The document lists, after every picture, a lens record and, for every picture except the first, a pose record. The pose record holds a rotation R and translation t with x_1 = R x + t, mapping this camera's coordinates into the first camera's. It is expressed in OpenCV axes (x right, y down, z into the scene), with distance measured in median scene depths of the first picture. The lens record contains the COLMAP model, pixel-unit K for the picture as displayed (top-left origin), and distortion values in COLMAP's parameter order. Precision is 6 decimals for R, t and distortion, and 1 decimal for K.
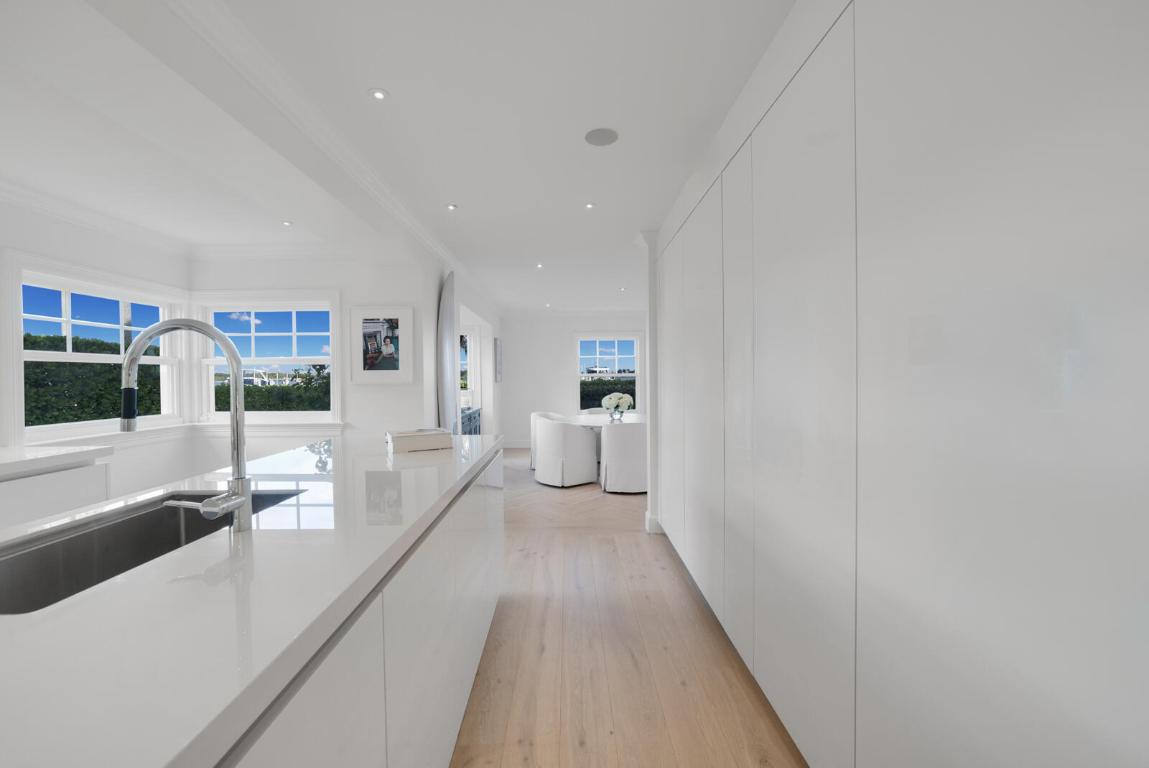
lens RADIAL K [[450.8, 0, 573.2], [0, 450.8, 384.1], [0, 0, 1]] dist [-0.014397, 0.000020]
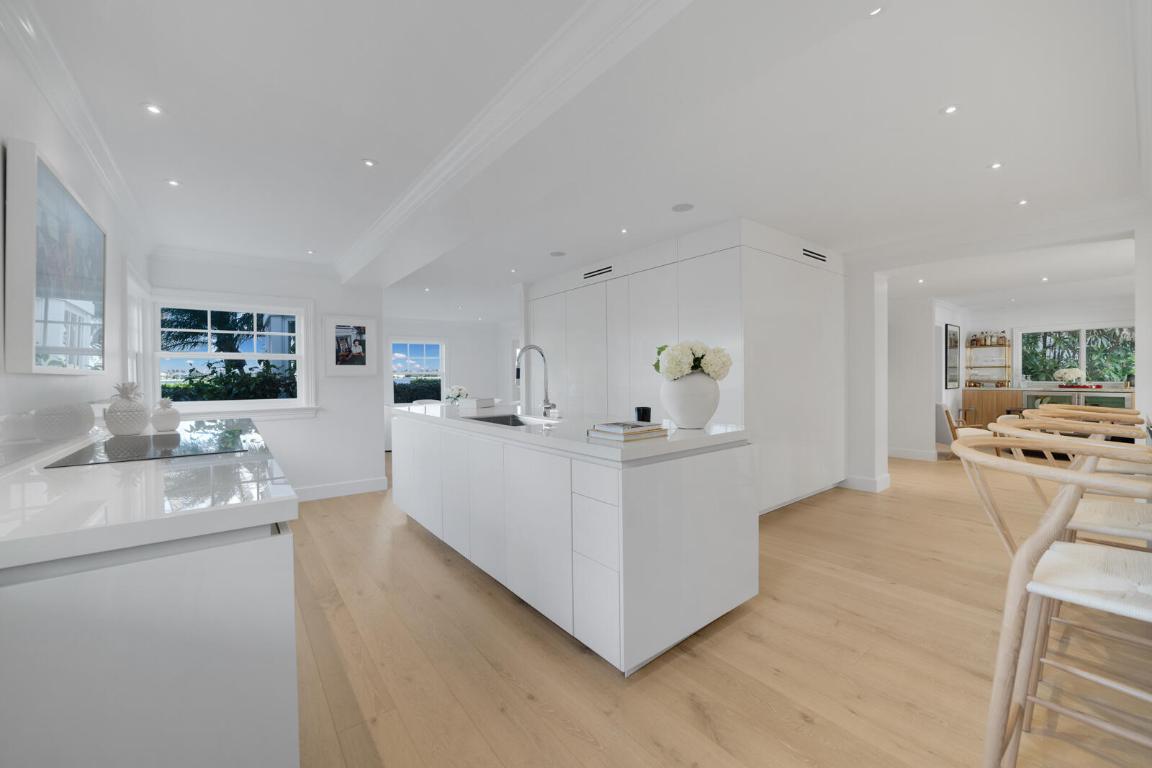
lens RADIAL K [[452.0, 0, 577.3], [0, 452.0, 377.7], [0, 0, 1]] dist [-0.014397, 0.000020]
pose [[0.789438, -0.009757, 0.613753, -0.713071], [0.022564, 0.999659, -0.013130, 0.037378], [-0.613415, 0.024214, 0.789389, -0.438077]]
